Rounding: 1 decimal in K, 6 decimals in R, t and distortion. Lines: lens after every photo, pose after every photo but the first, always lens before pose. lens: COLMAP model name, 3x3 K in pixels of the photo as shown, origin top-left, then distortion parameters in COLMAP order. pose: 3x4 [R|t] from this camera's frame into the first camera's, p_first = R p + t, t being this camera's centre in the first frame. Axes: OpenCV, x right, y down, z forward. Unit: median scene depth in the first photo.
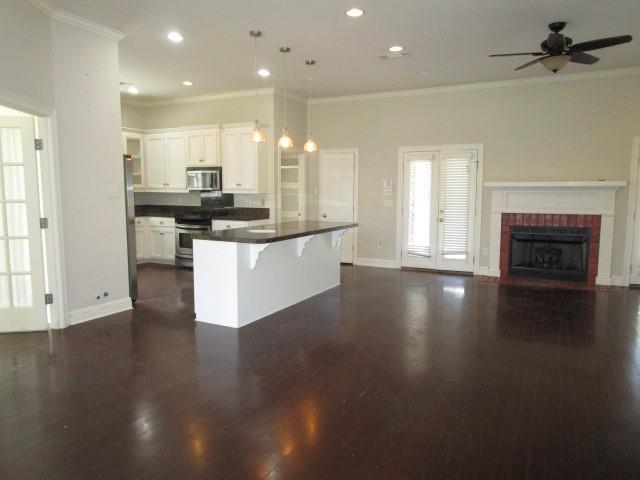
lens RADIAL K [[457.1, 0, 320.0], [0, 457.1, 240.0], [0, 0, 1]] dist [-0.006853, -0.005434]
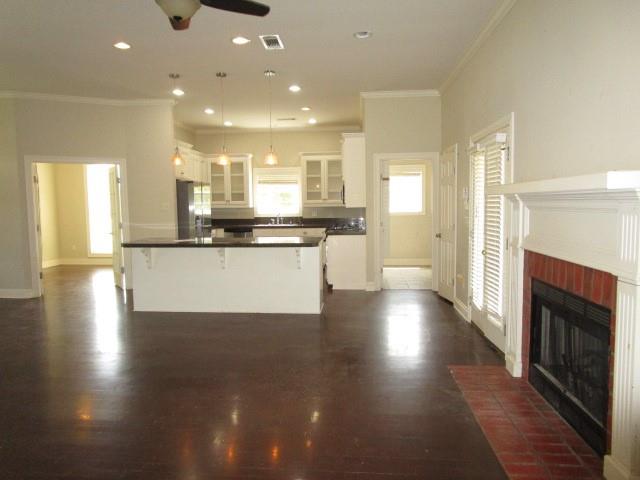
lens RADIAL K [[457.1, 0, 320.0], [0, 457.1, 240.0], [0, 0, 1]] dist [-0.006853, -0.005434]
pose [[0.374373, 0.065516, -0.924961, 0.742892], [-0.093750, 0.995064, 0.032537, -0.060747], [0.922527, 0.074535, 0.378668, 0.591823]]
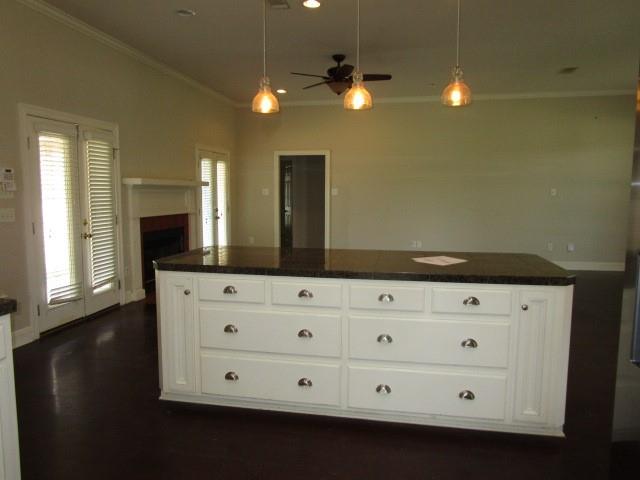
lens RADIAL K [[457.1, 0, 320.0], [0, 457.1, 240.0], [0, 0, 1]] dist [-0.006853, -0.005434]
pose [[-0.291118, -0.105707, 0.950829, -0.435981], [0.092432, 0.986119, 0.137931, -0.098386], [-0.952211, 0.128041, -0.277307, 0.895296]]
